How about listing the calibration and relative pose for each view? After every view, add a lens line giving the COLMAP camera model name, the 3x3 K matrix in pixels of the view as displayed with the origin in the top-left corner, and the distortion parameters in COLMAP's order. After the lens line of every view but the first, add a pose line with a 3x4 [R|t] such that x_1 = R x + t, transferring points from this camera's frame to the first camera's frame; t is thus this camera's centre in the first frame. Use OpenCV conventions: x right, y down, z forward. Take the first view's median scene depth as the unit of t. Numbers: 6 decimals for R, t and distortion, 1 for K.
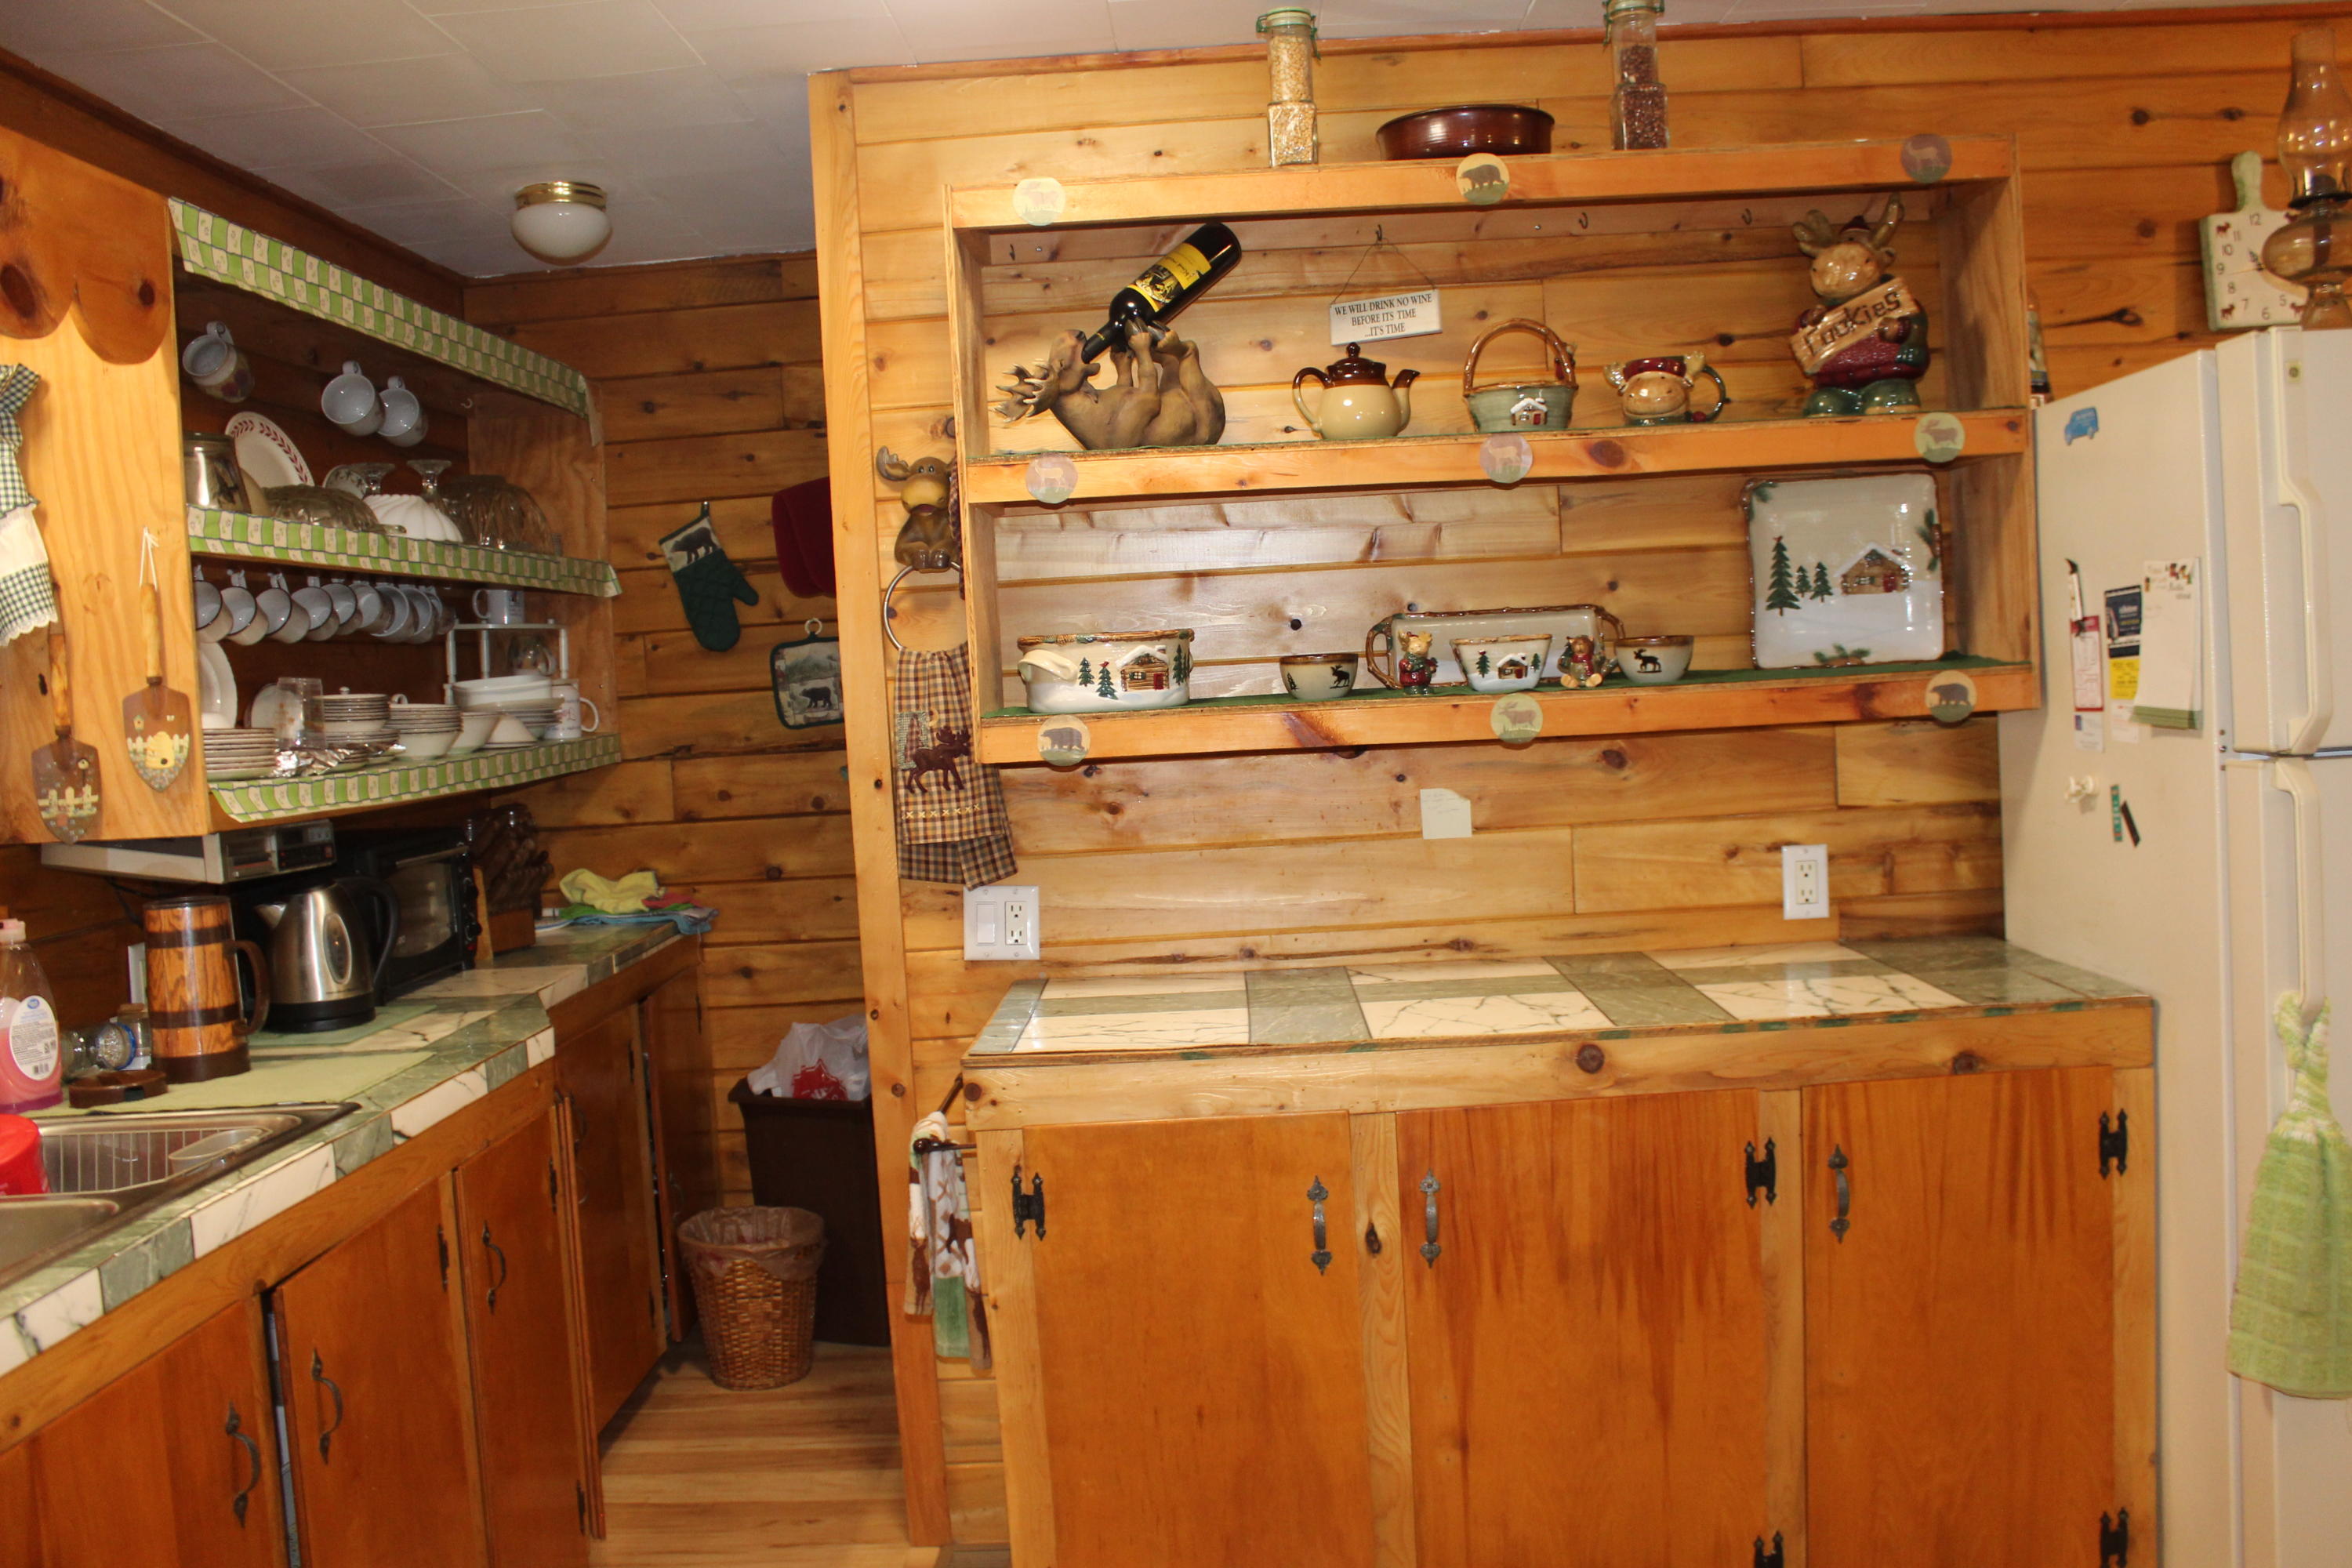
lens RADIAL K [[1938.9, 0, 1175.2], [0, 1938.9, 774.8], [0, 0, 1]] dist [-0.163212, 0.141815]
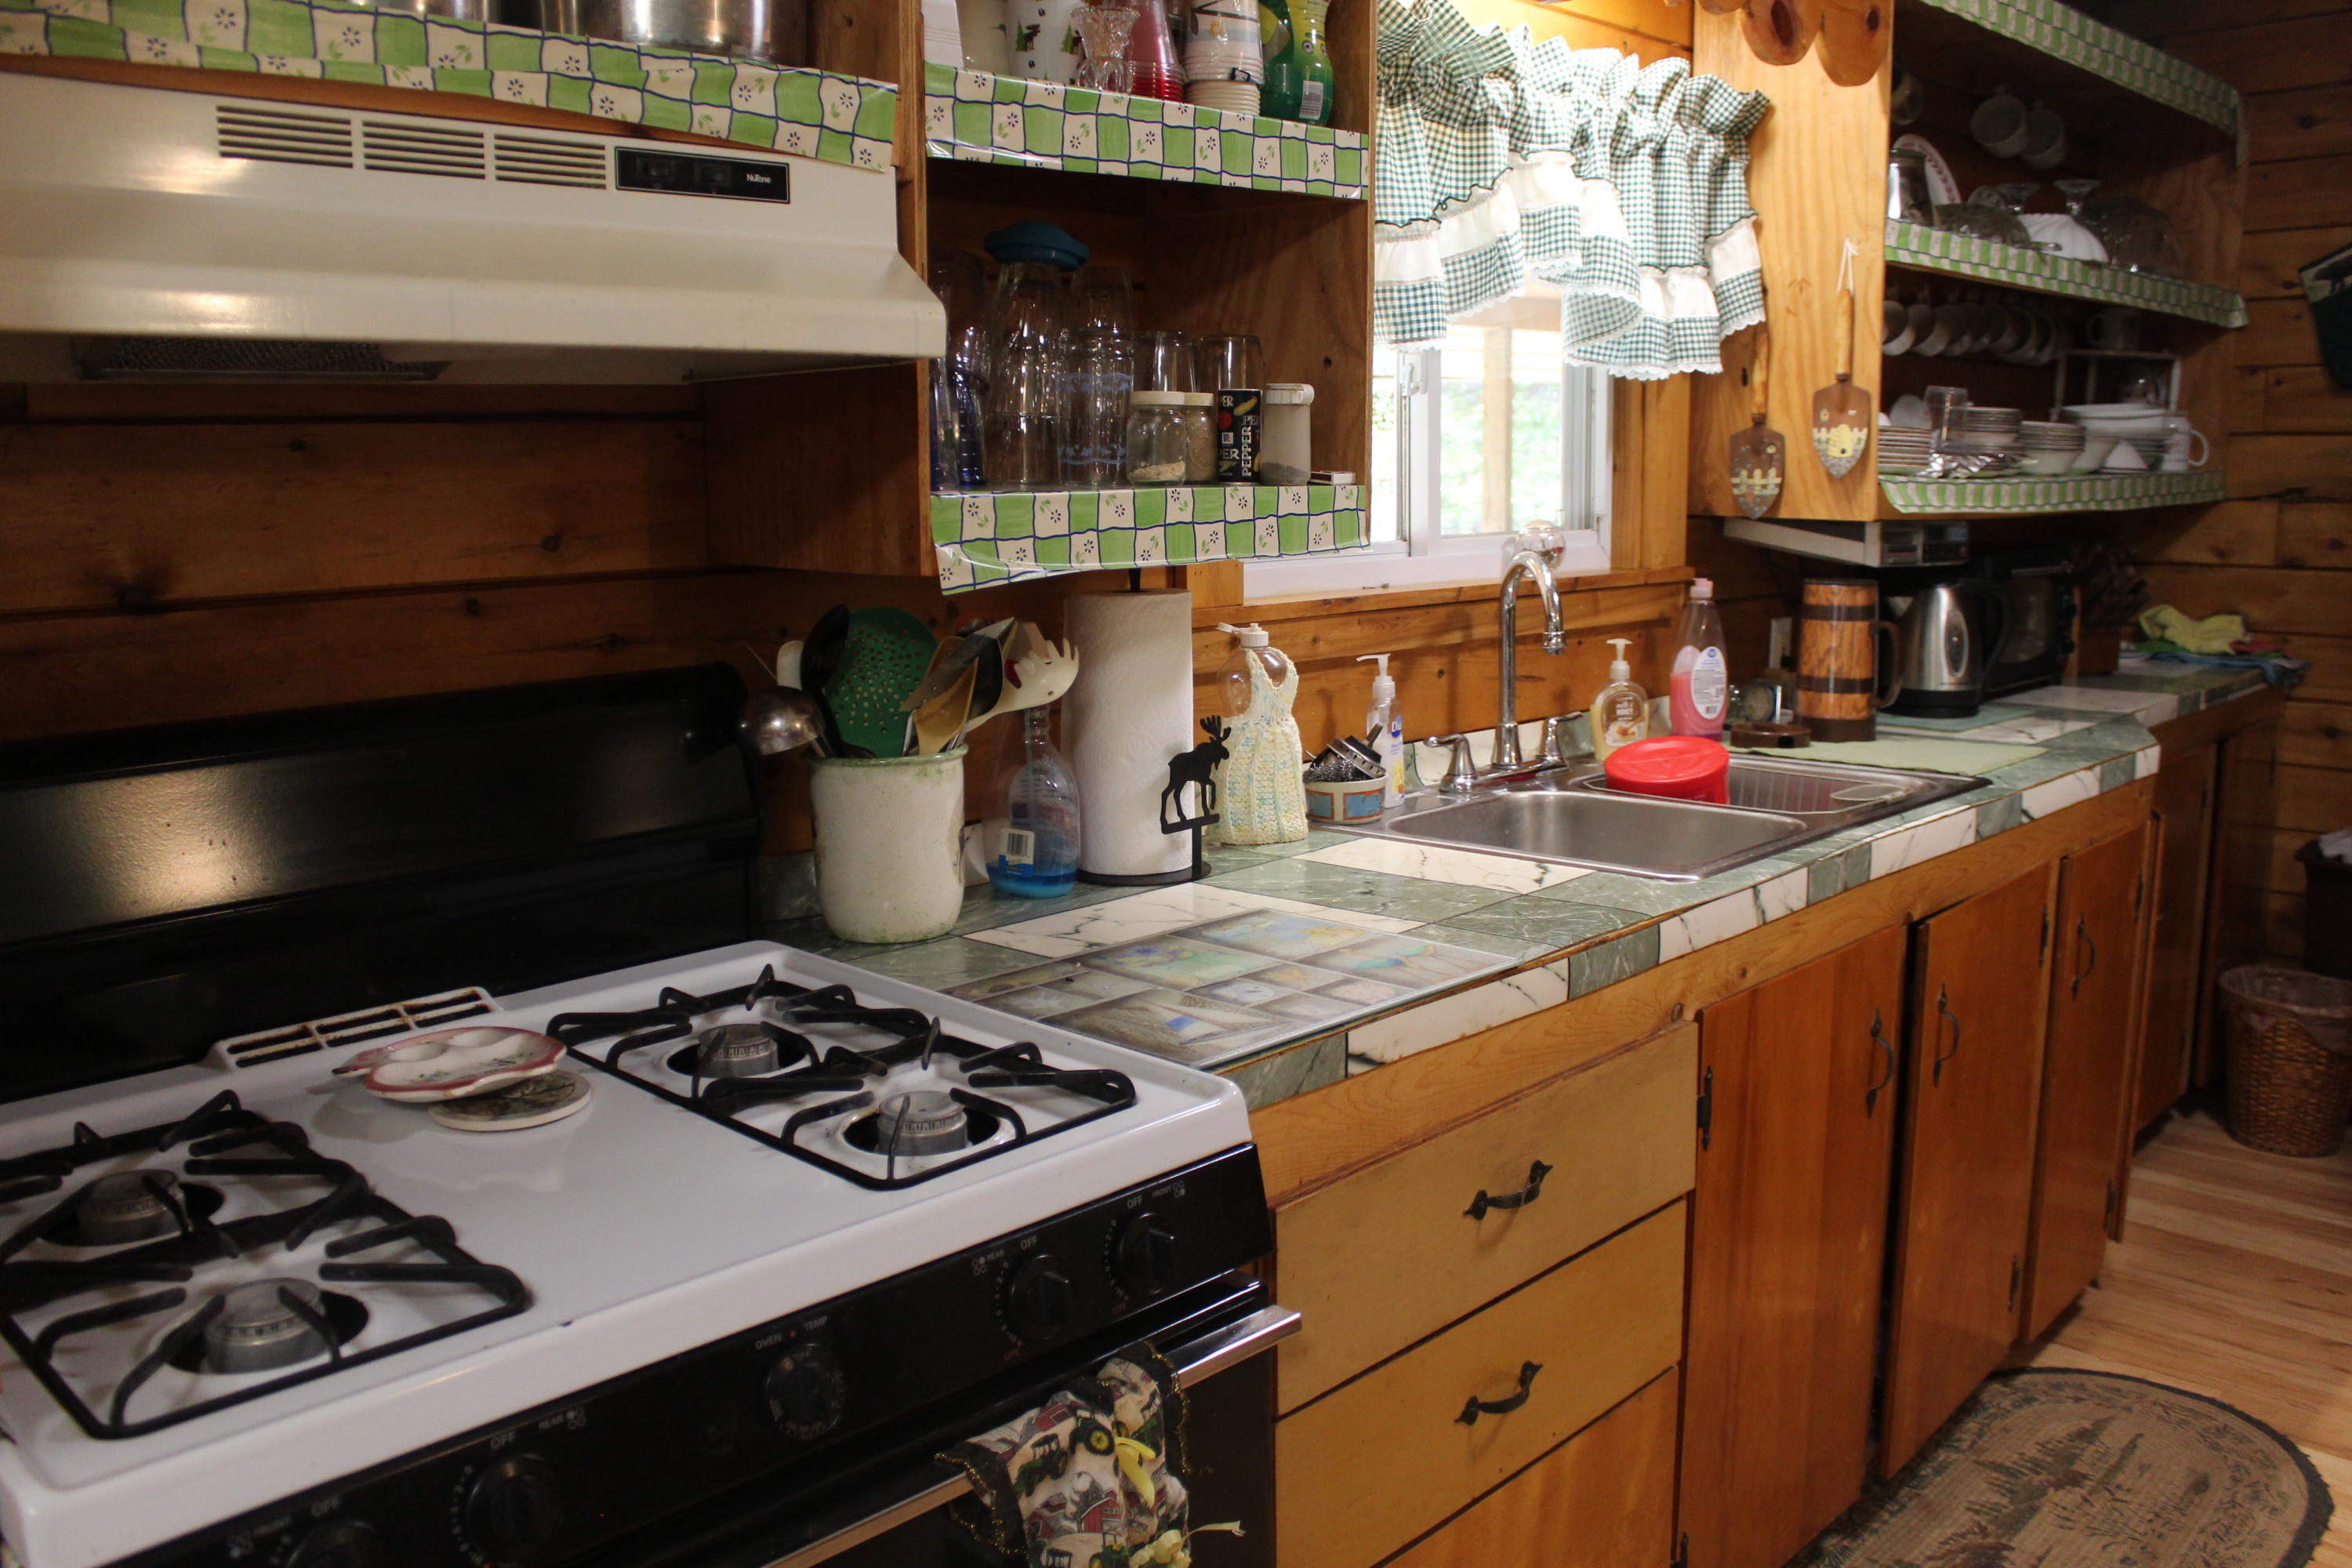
lens RADIAL K [[1938.9, 0, 1175.2], [0, 1938.9, 774.8], [0, 0, 1]] dist [-0.163212, 0.141815]
pose [[0.738093, 0.160806, -0.655256, -0.053037], [-0.073456, 0.984562, 0.158878, 0.026023], [0.670689, -0.069134, 0.738510, -0.088640]]
